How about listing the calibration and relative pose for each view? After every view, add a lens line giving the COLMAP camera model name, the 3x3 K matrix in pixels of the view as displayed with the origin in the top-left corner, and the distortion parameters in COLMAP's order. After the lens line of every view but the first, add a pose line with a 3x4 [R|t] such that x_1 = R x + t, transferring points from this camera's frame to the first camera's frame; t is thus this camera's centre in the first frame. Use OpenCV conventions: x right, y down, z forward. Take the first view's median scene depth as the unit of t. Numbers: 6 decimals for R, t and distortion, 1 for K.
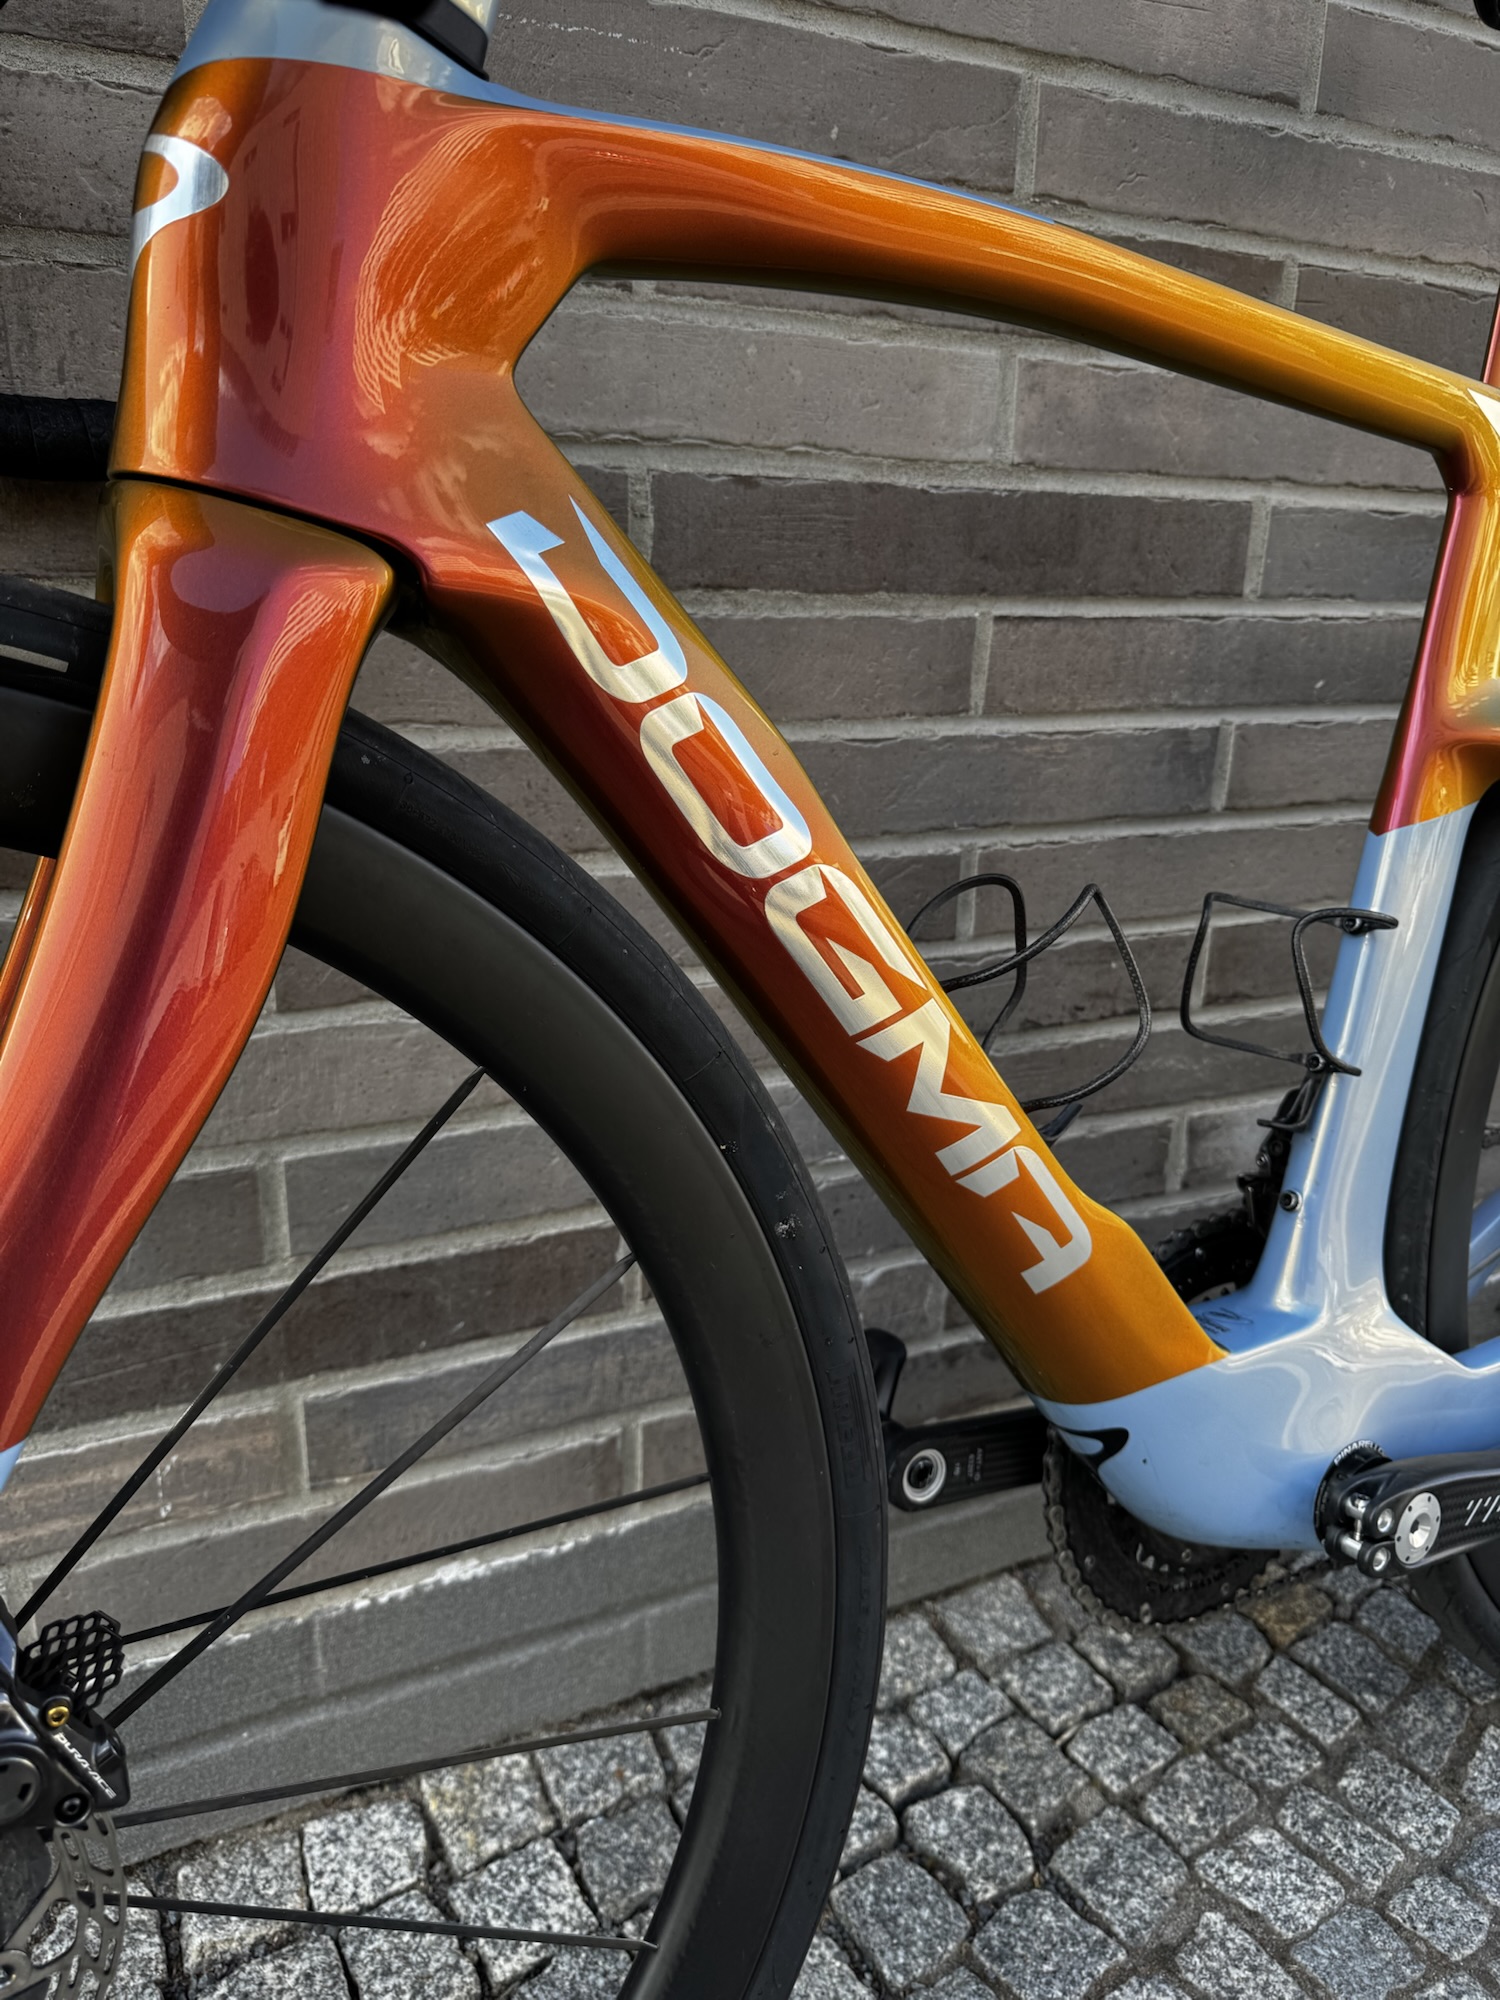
lens RADIAL K [[1444.4, 0, 763.4], [0, 1444.4, 988.7], [0, 0, 1]] dist [0.009209, -0.025596]
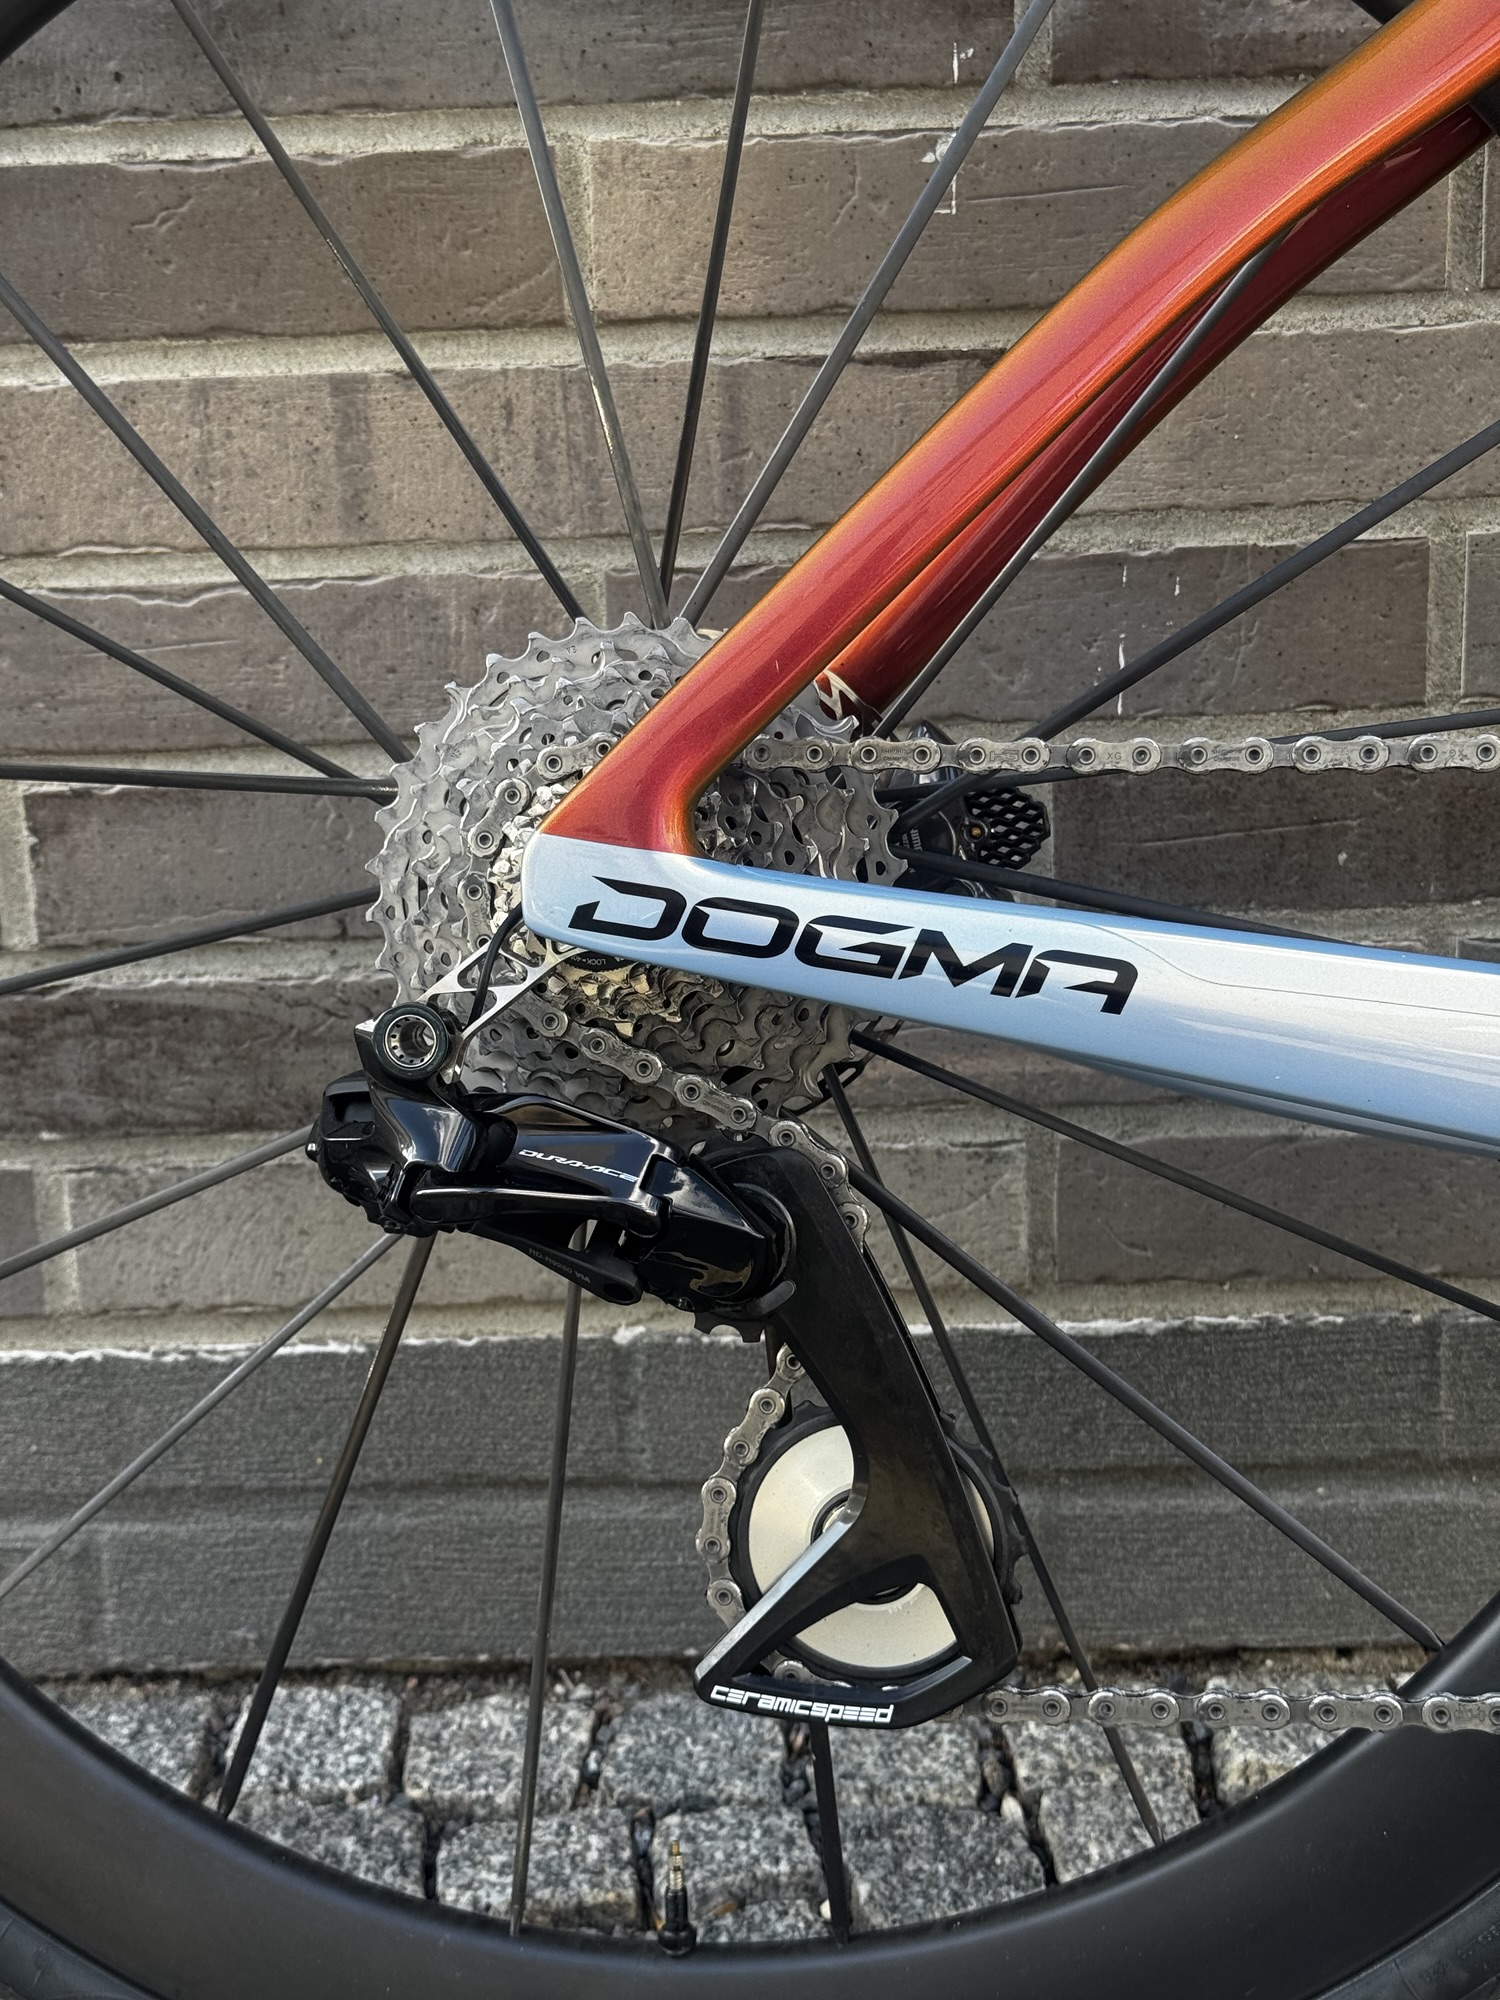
lens RADIAL K [[2828.1, 0, 722.6], [0, 2828.1, 1007.6], [0, 0, 1]] dist [0.114649, 0.000000]
pose [[0.882929, 0.056921, -0.466044, -0.011702], [-0.074811, 0.996998, -0.019962, 0.343293], [0.463509, 0.052491, 0.884536, -0.266753]]
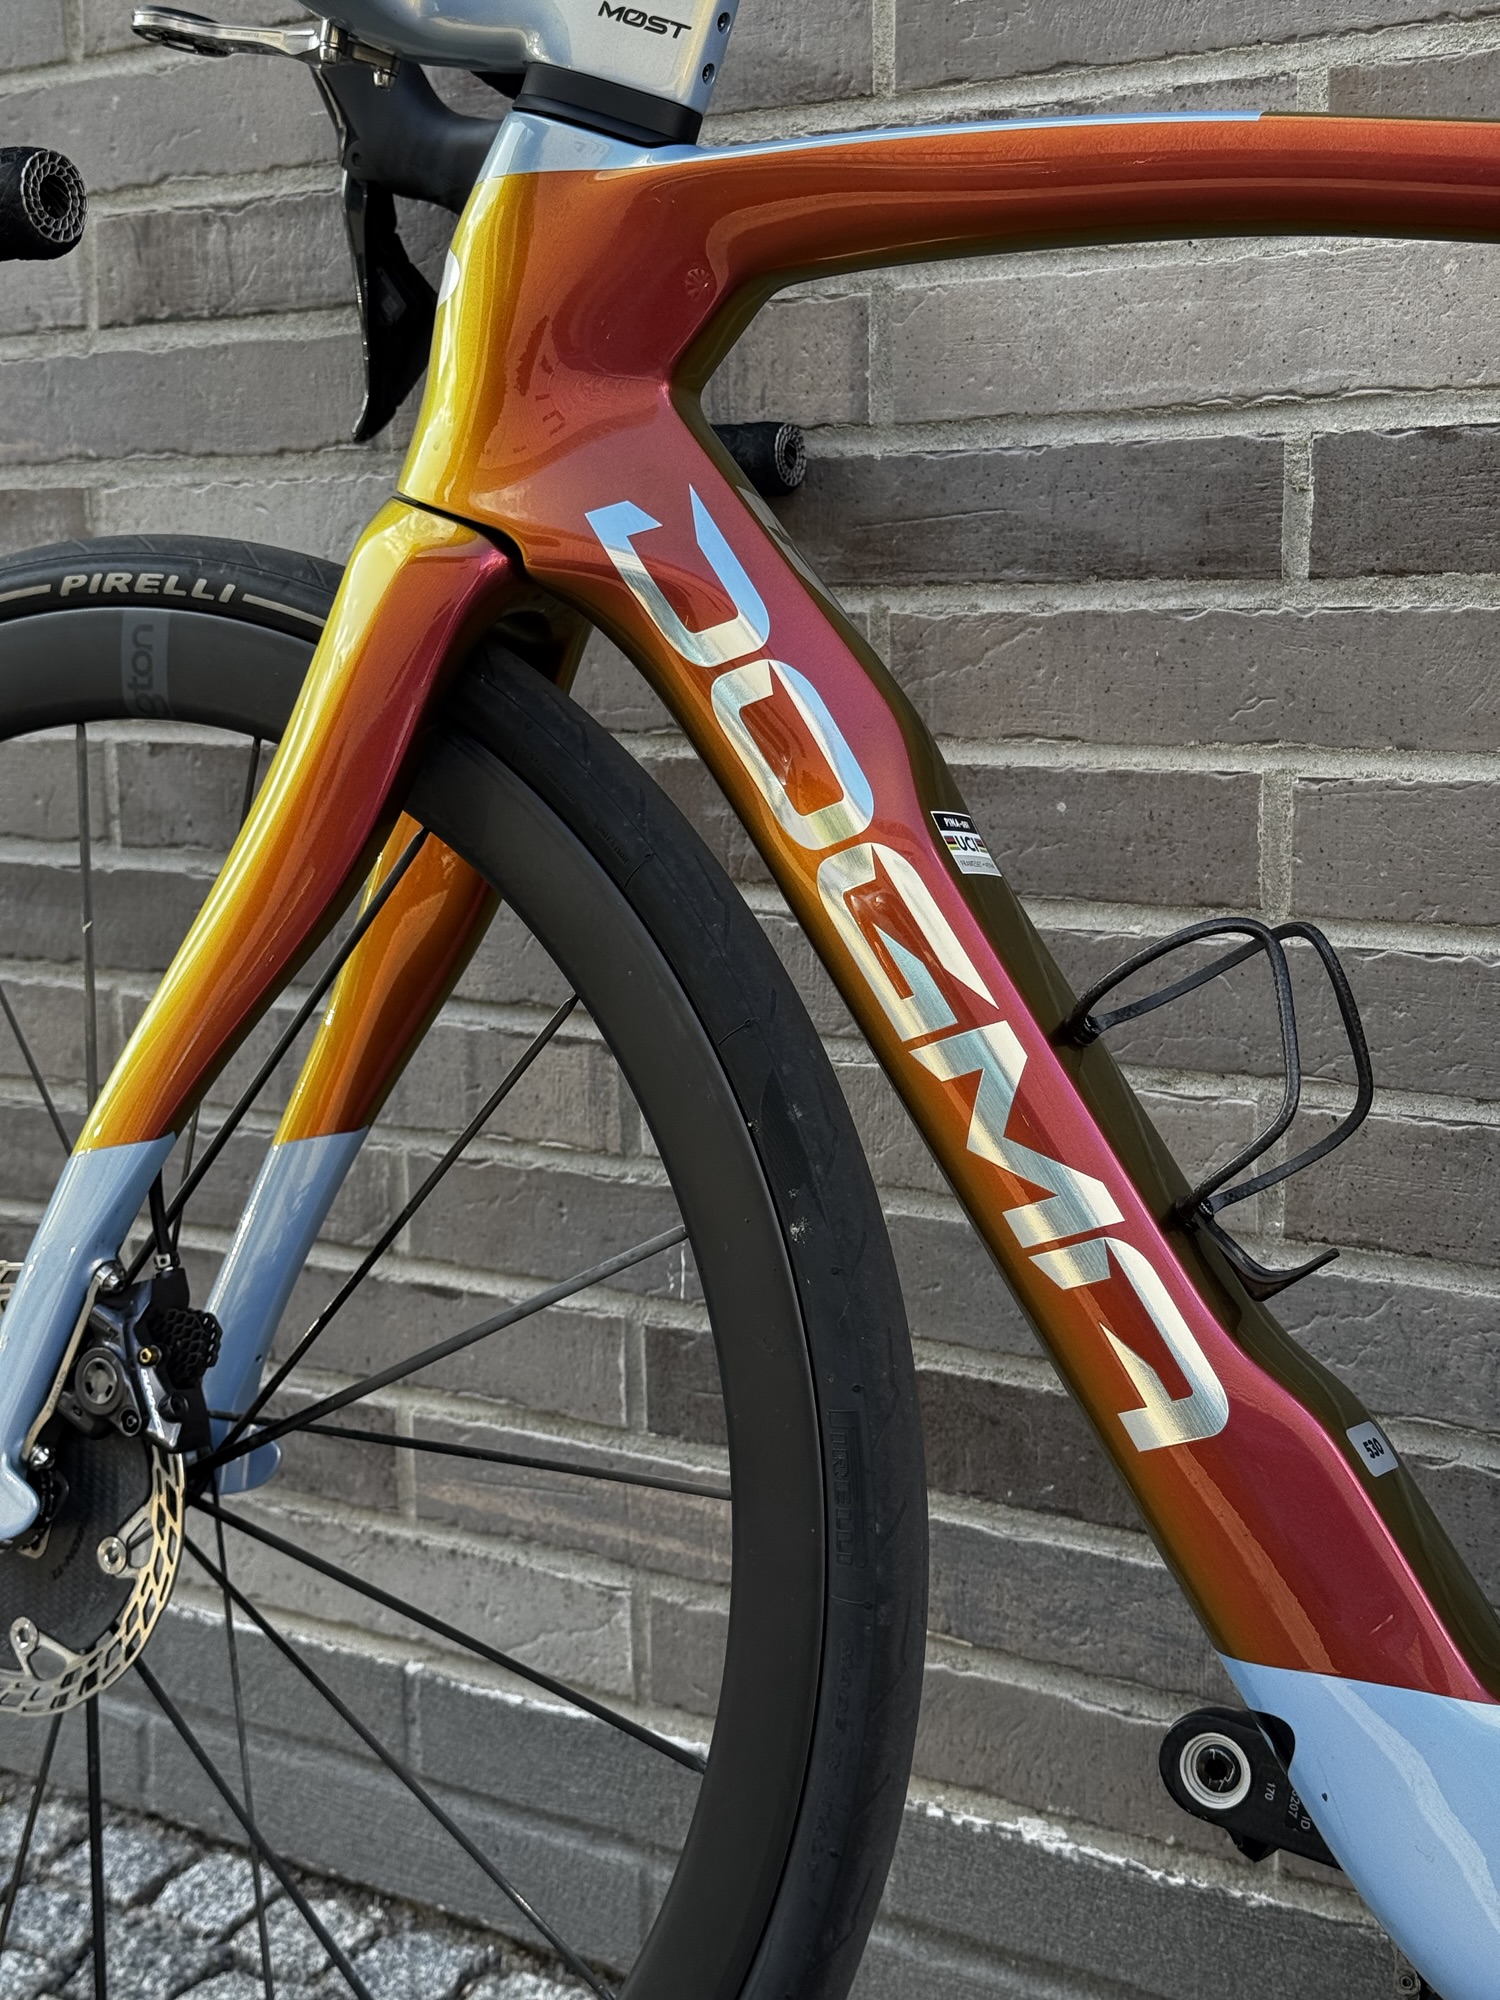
lens RADIAL K [[2828.1, 0, 751.2], [0, 2828.1, 1020.9], [0, 0, 1]] dist [0.114649, 0.000000]
pose [[0.481546, 0.095618, -0.871189, 1.024788], [-0.233152, 0.972188, -0.022171, 0.054424], [0.844840, 0.213796, 0.490446, 0.034202]]
